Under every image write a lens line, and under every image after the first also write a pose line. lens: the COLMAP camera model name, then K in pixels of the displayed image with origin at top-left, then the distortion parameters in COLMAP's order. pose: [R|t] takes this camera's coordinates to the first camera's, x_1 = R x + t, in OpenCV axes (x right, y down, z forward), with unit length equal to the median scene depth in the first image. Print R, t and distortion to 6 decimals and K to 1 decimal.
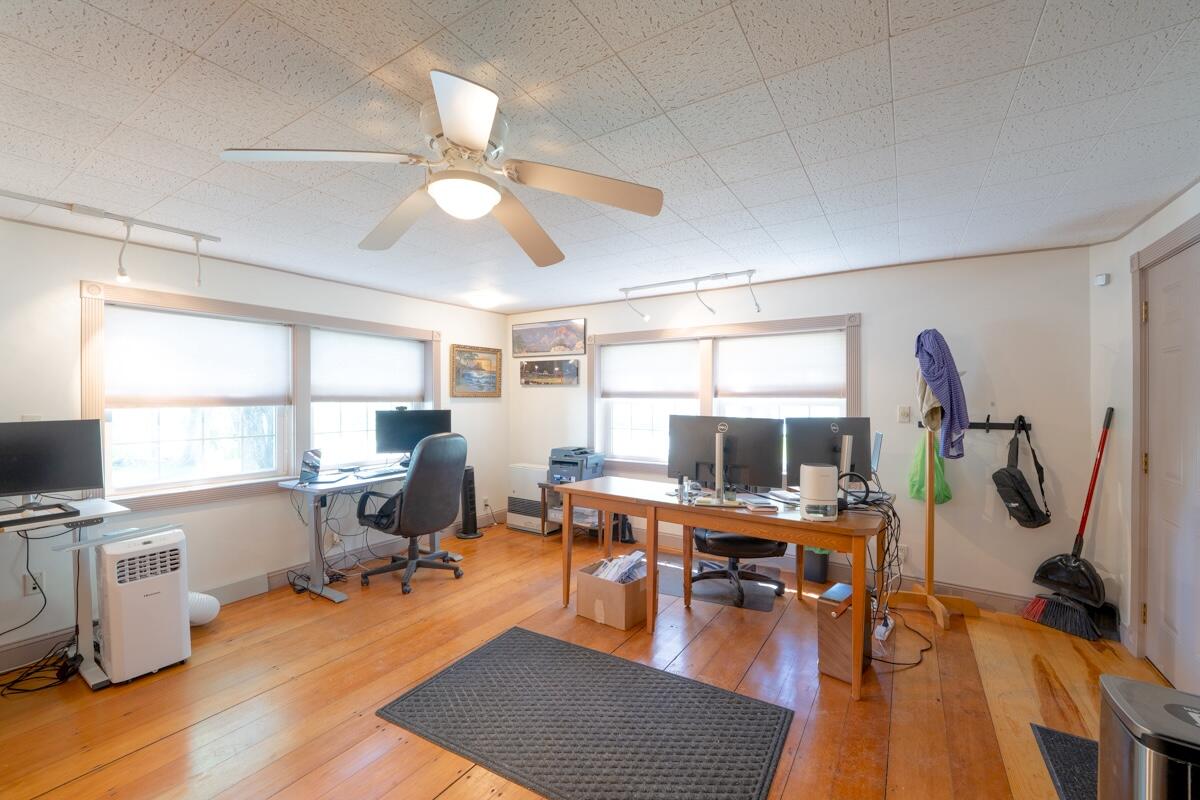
lens RADIAL K [[484.6, 0, 600.0], [0, 484.6, 400.0], [0, 0, 1]] dist [-0.013339, -0.000501]
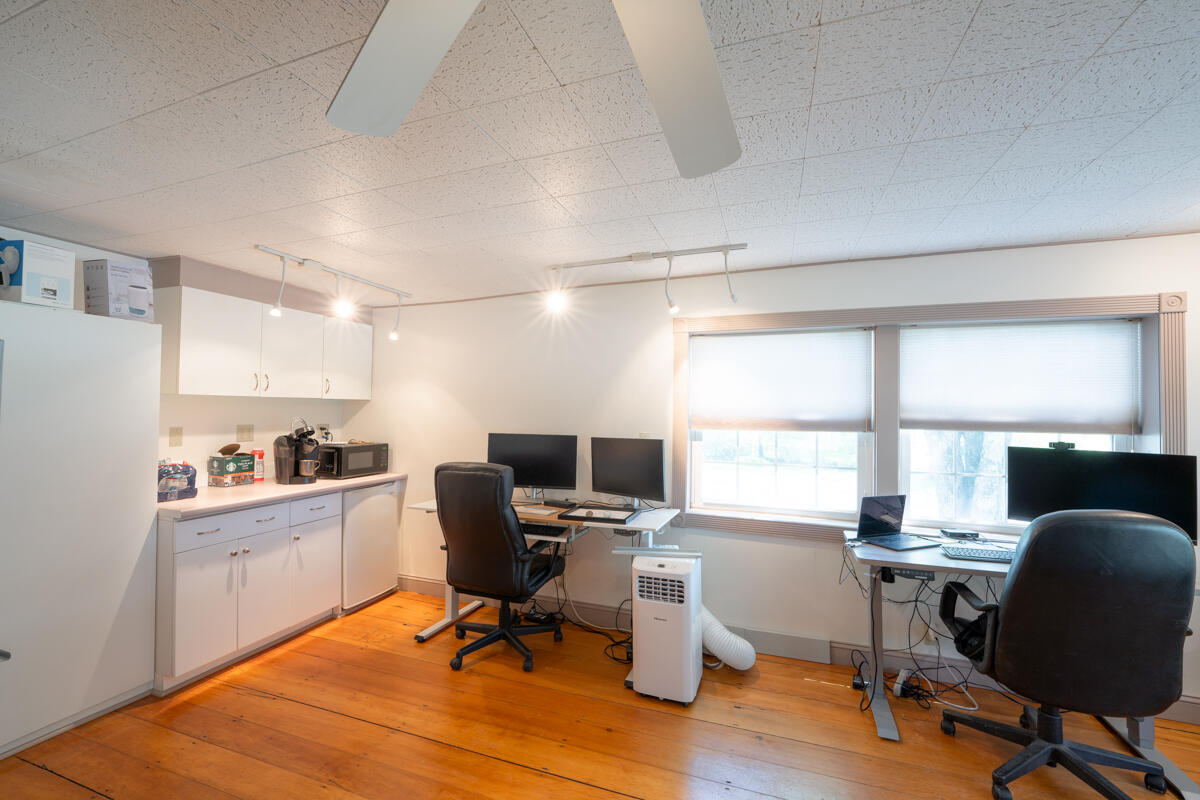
lens RADIAL K [[484.6, 0, 600.0], [0, 484.6, 400.0], [0, 0, 1]] dist [-0.013339, -0.000501]
pose [[0.207067, -0.013278, -0.978237, 0.020937], [-0.013086, 0.999781, -0.016340, -0.023413], [0.978239, 0.016184, 0.206848, 0.447742]]
